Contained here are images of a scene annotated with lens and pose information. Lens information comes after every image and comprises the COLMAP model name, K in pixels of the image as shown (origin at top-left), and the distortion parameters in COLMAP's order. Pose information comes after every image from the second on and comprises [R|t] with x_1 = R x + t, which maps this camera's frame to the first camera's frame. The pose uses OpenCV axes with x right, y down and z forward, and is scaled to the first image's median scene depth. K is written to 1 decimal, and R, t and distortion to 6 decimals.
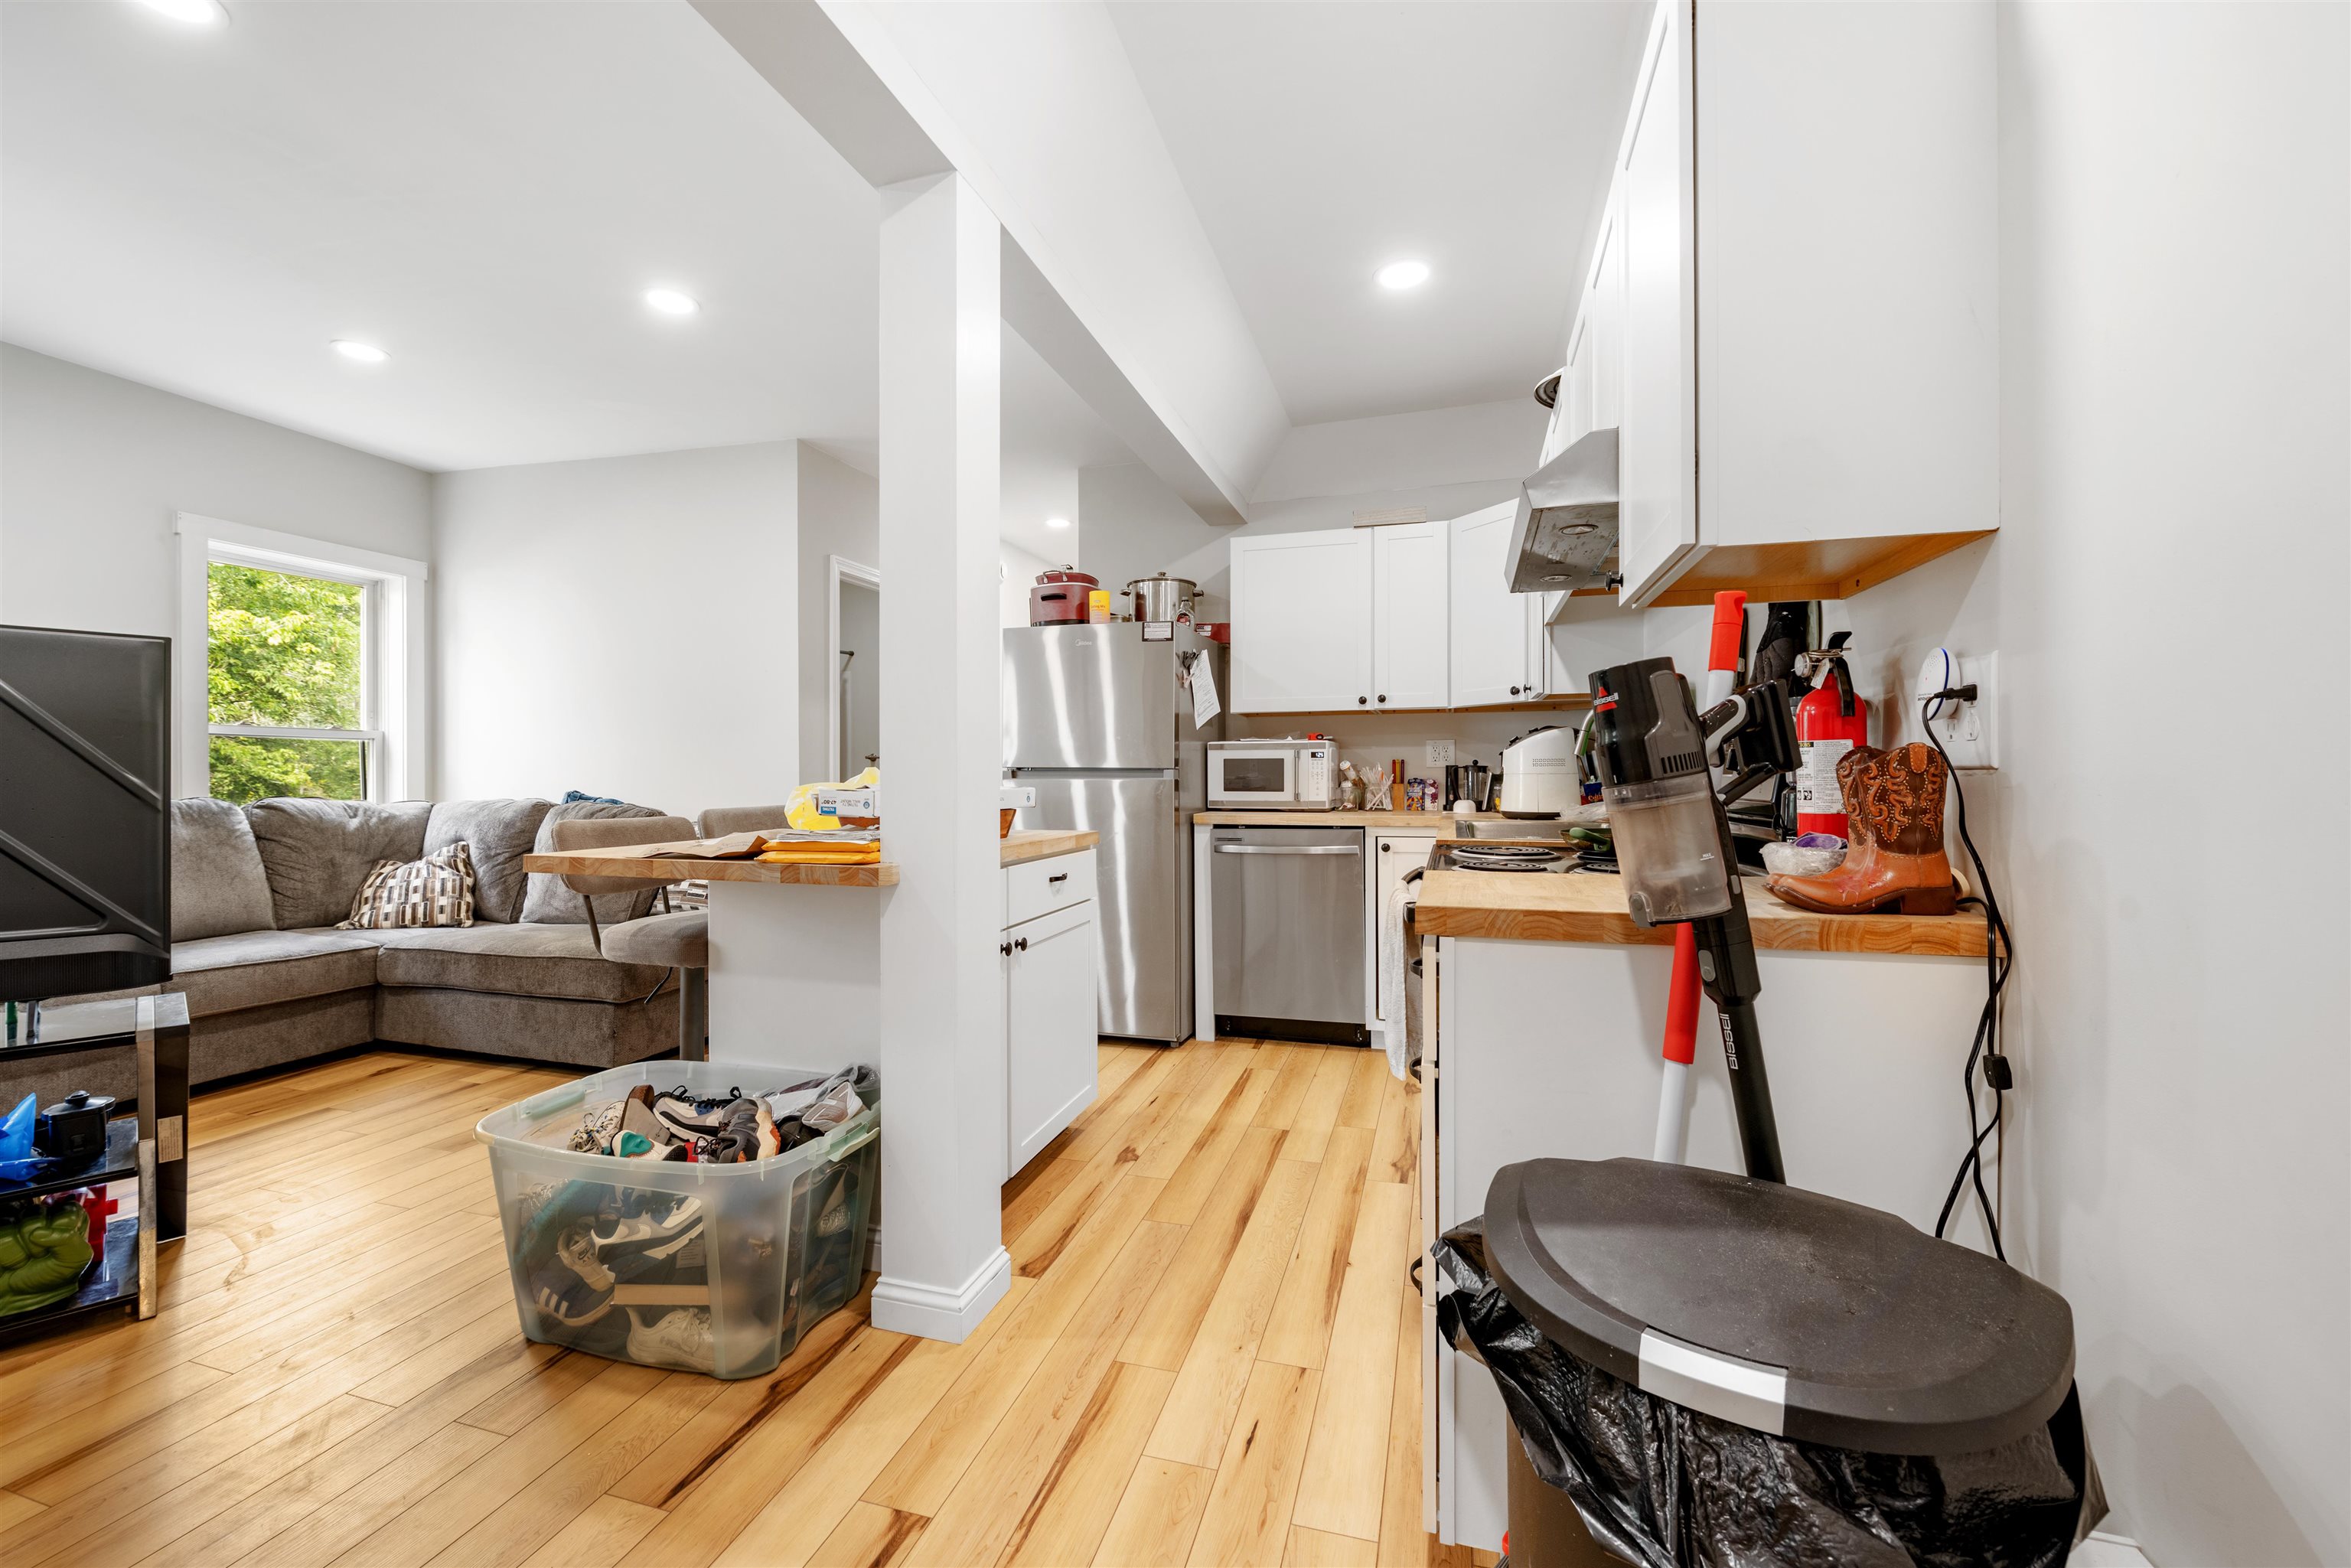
lens RADIAL K [[948.4, 0, 1175.5], [0, 948.4, 784.0], [0, 0, 1]] dist [-0.001281, 0.000061]
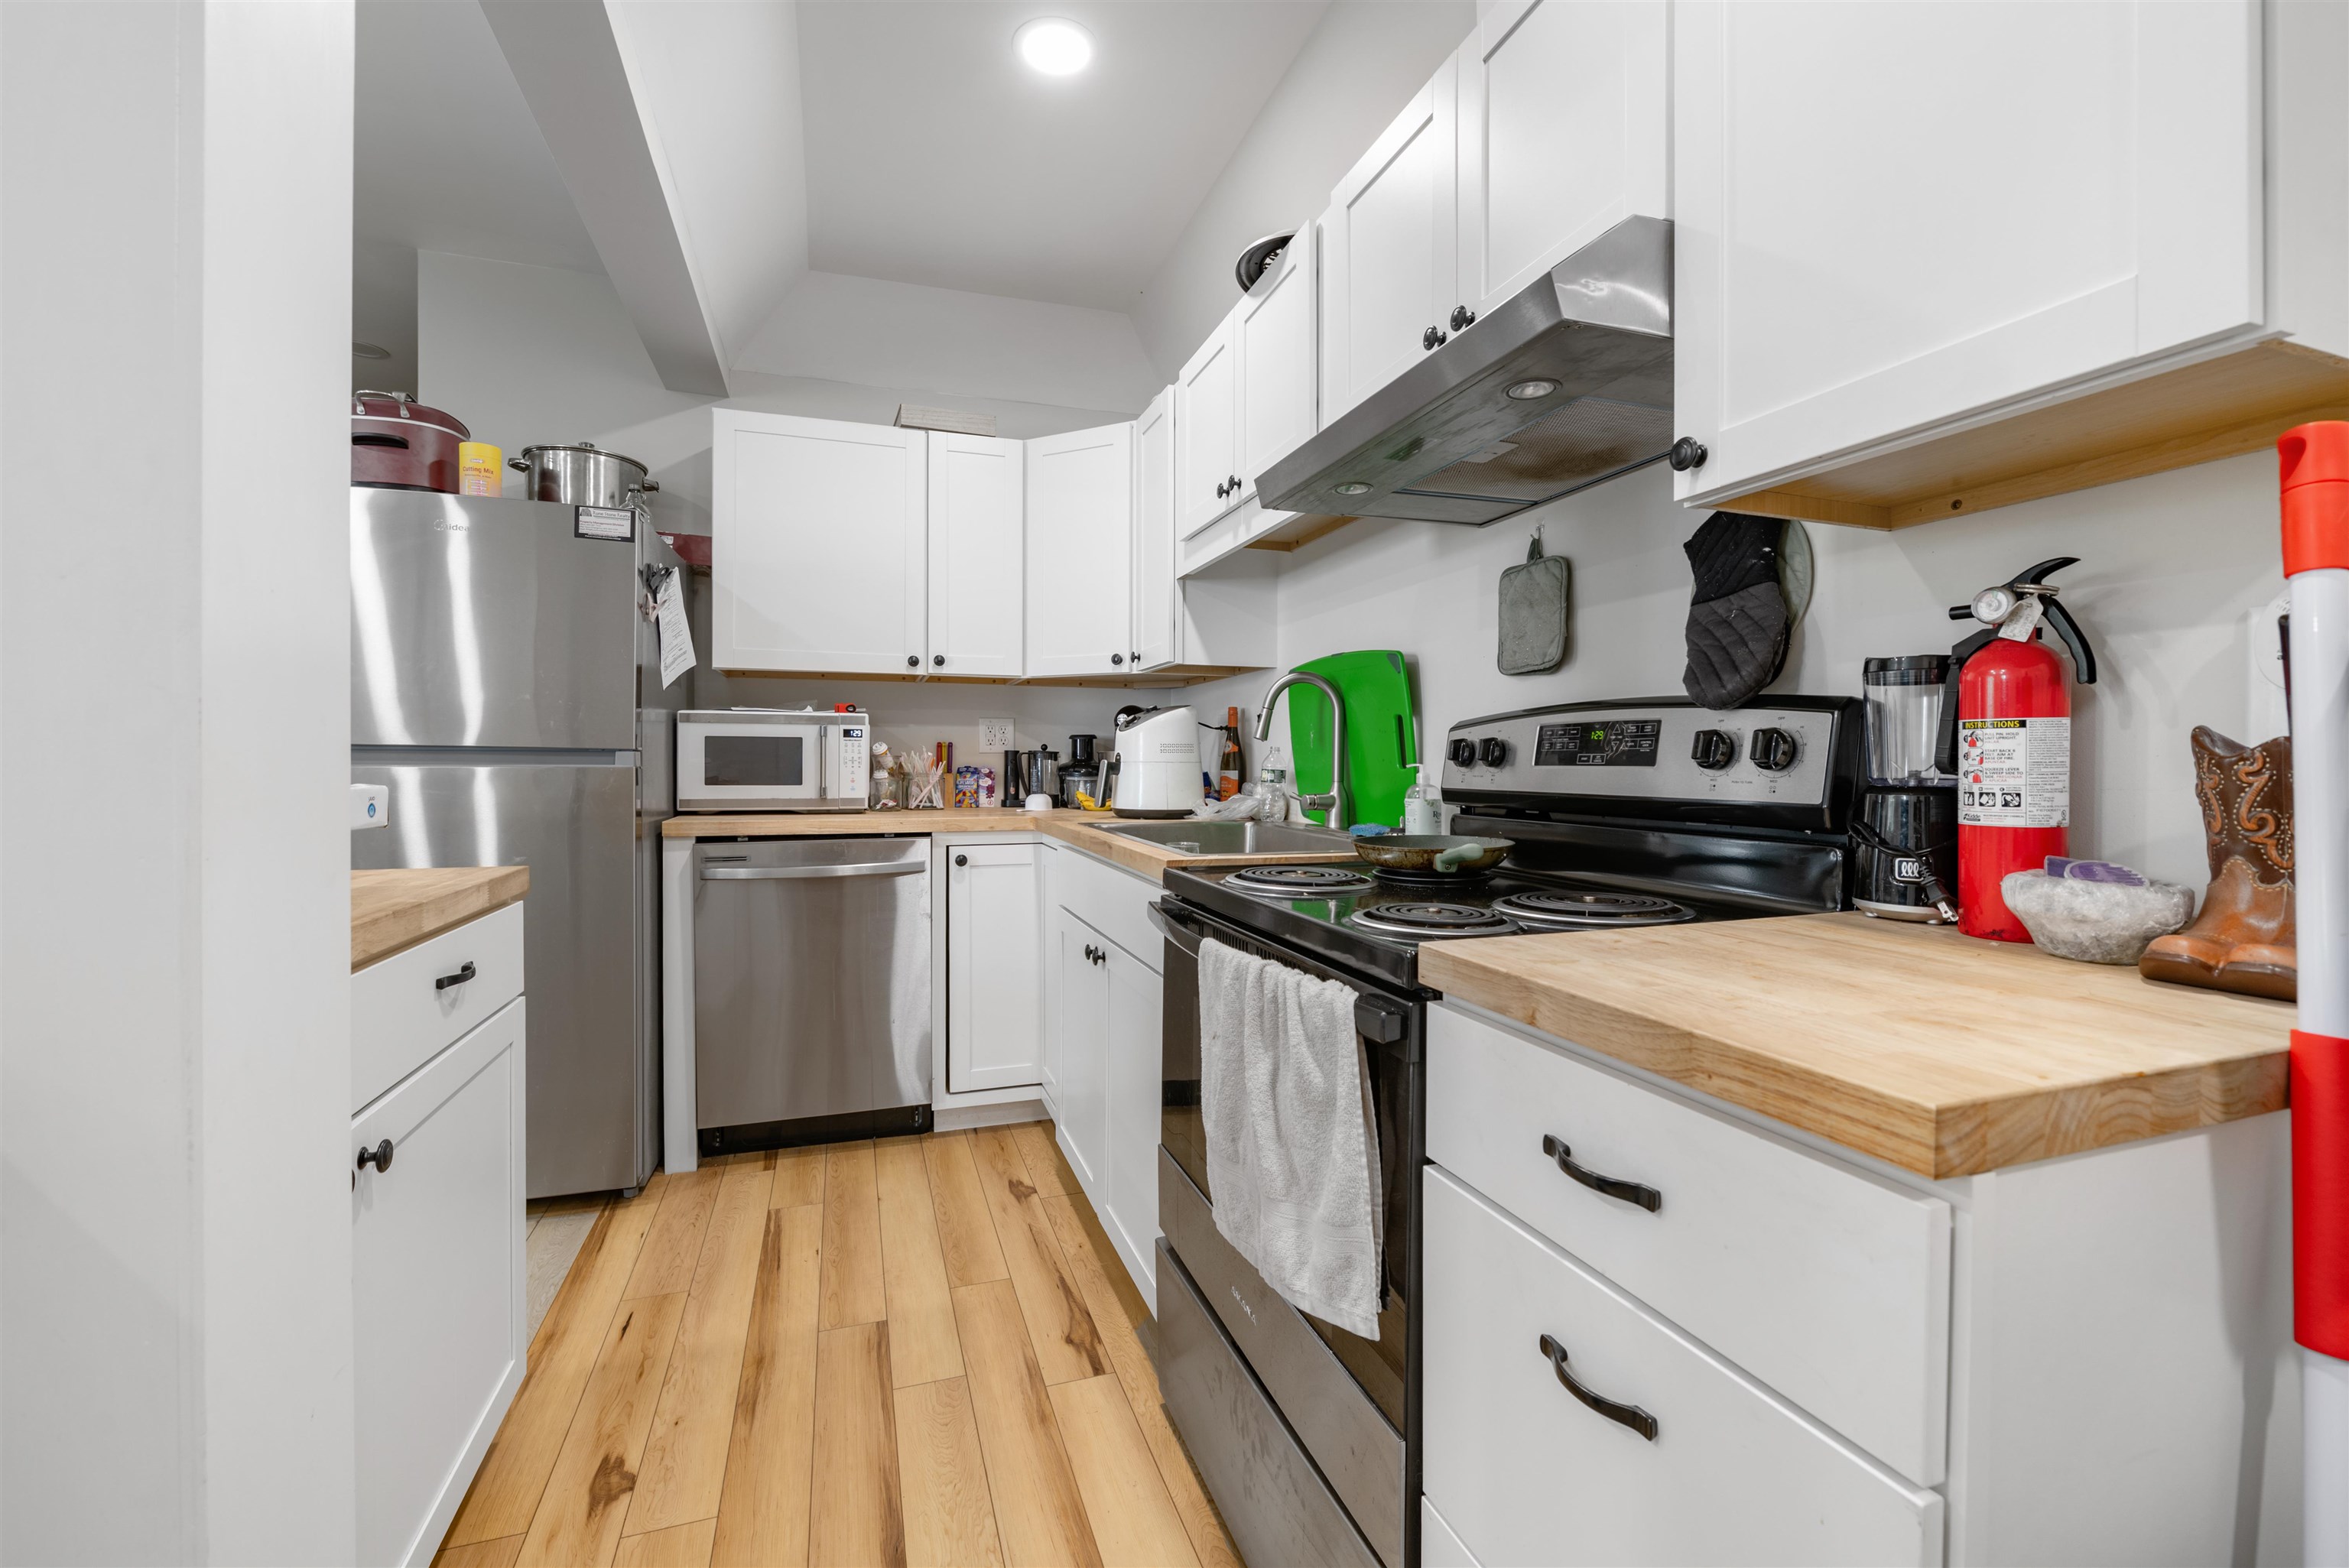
lens RADIAL K [[971.3, 0, 1163.6], [0, 971.3, 770.4], [0, 0, 1]] dist [-0.001873, -0.000180]
pose [[0.822982, 0.001133, 0.568067, -0.072570], [-0.001260, 0.999999, -0.000170, -0.003022], [-0.568066, -0.000576, 0.822983, 0.266309]]
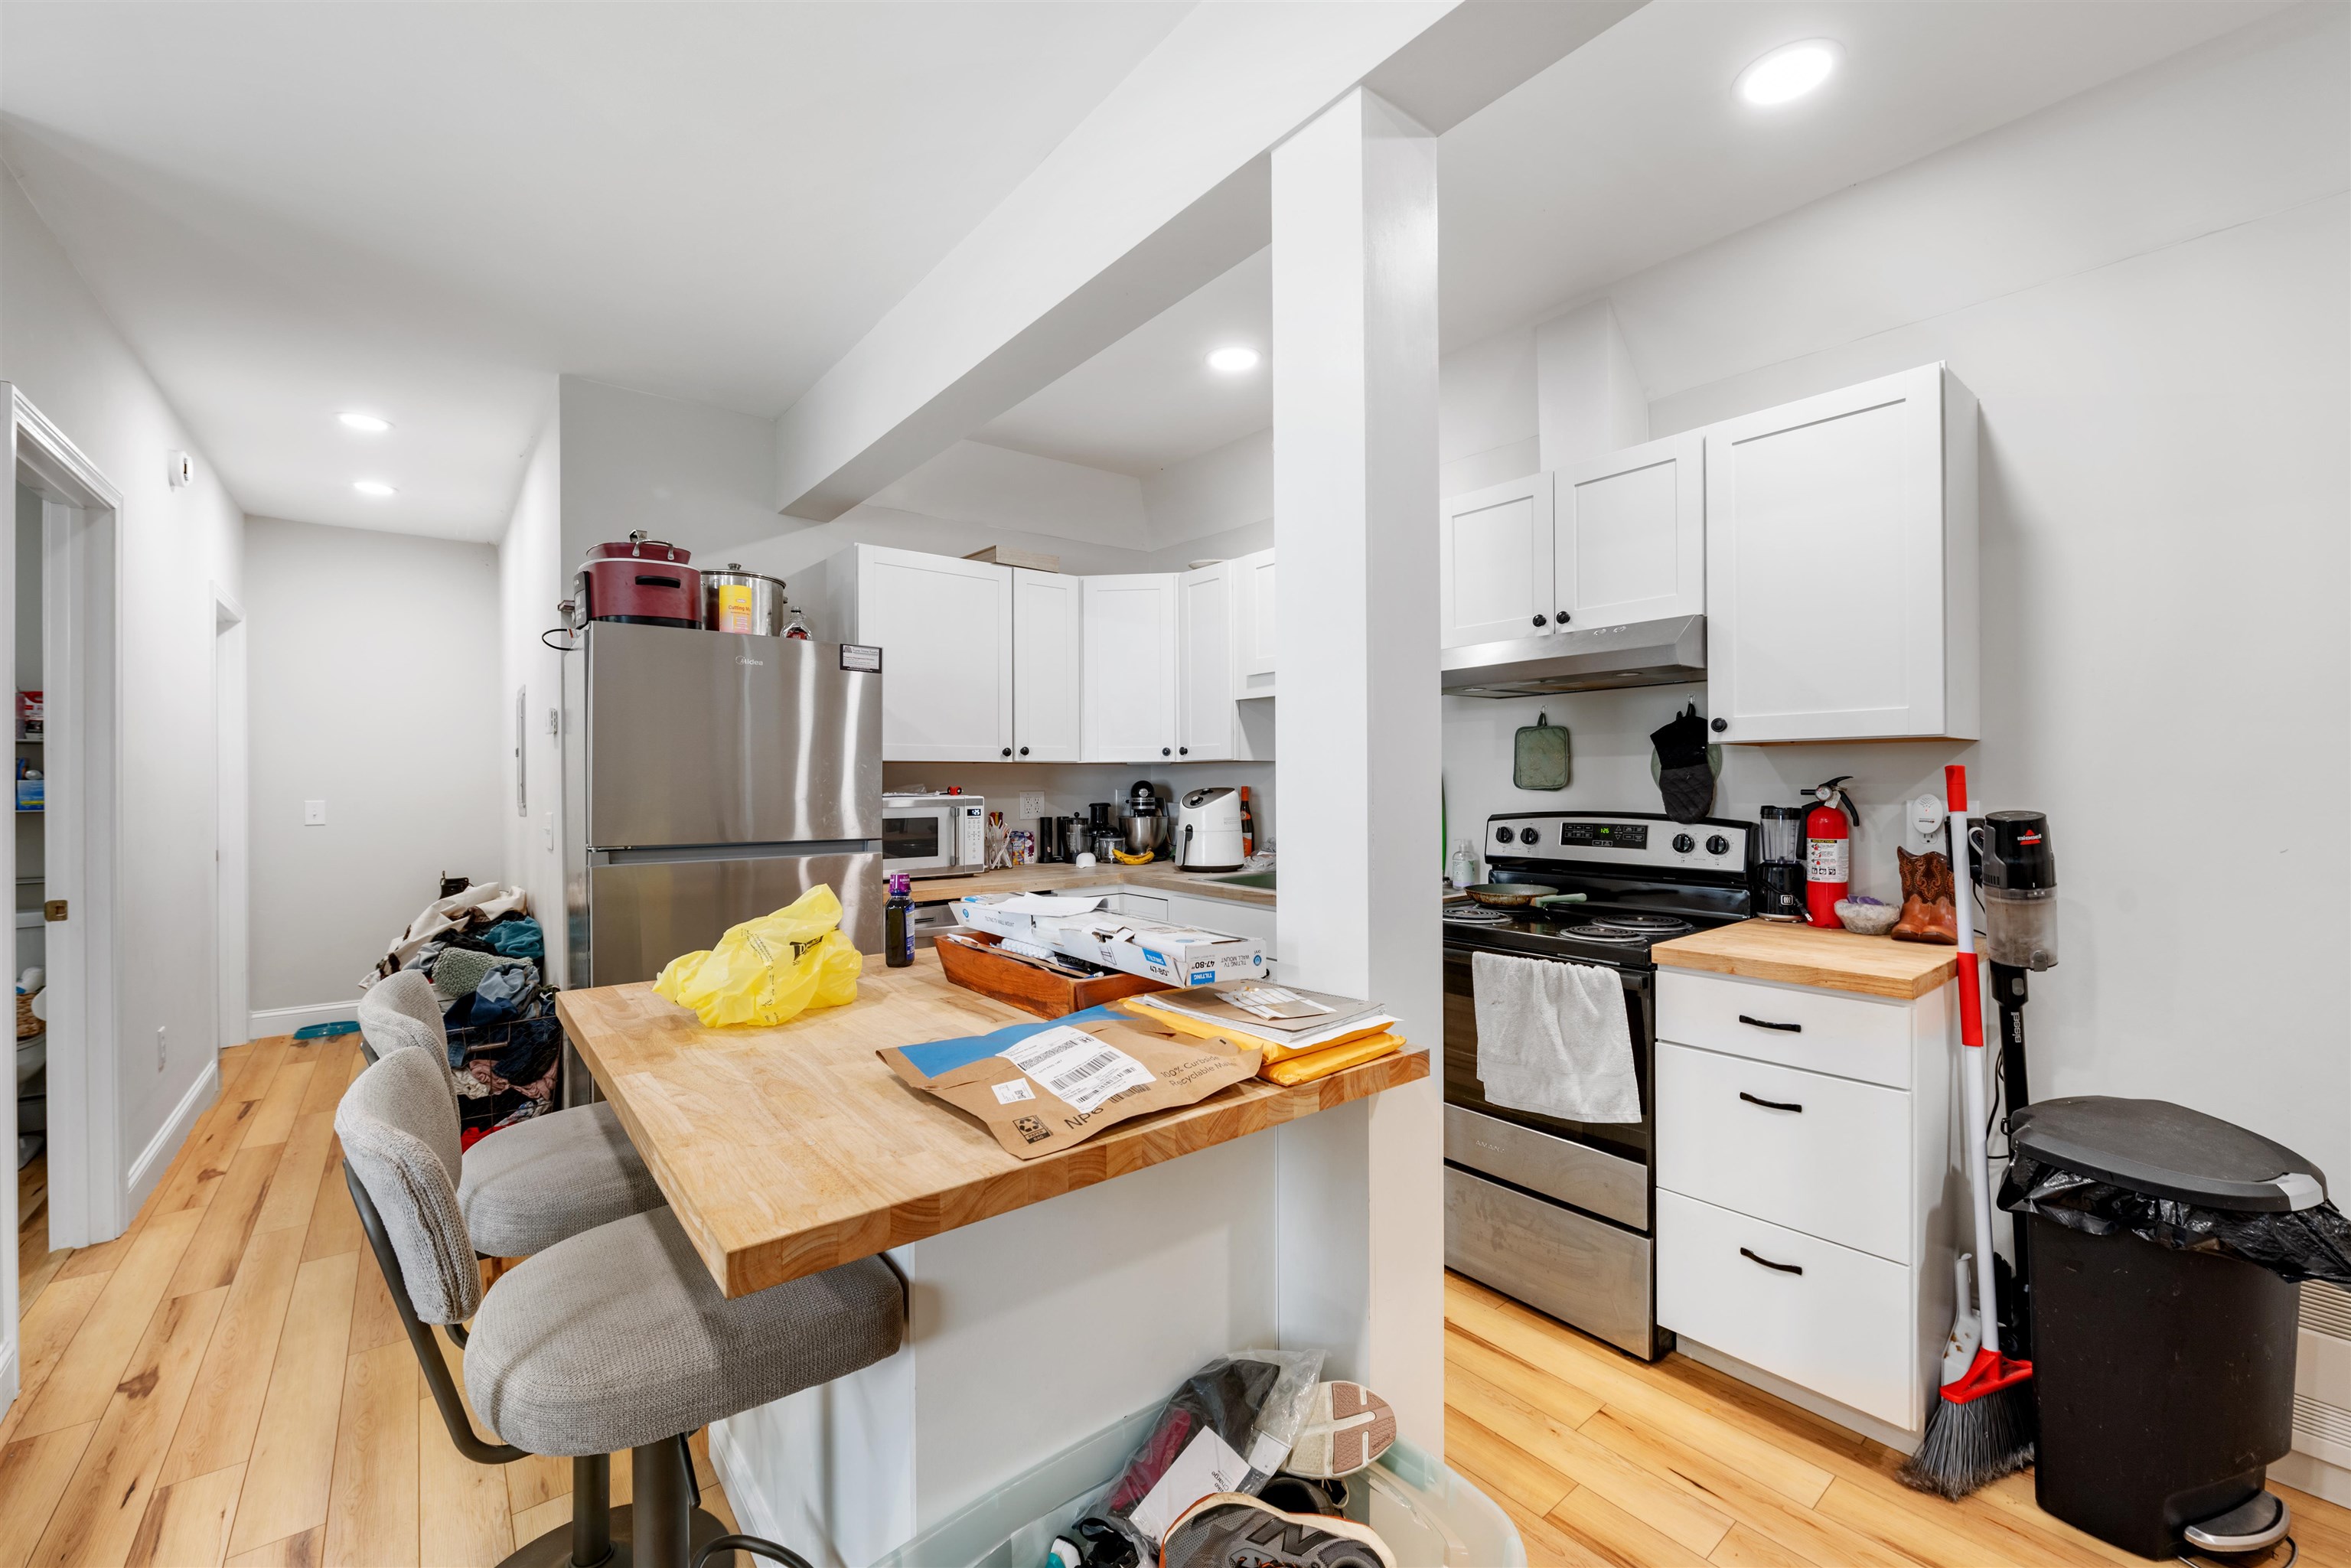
lens RADIAL K [[948.4, 0, 1175.5], [0, 948.4, 784.0], [0, 0, 1]] dist [-0.001281, 0.000061]
pose [[0.575589, -0.003189, 0.817733, -0.464893], [0.011923, 0.999919, -0.004492, -0.051066], [-0.817652, 0.012335, 0.575581, 0.336424]]
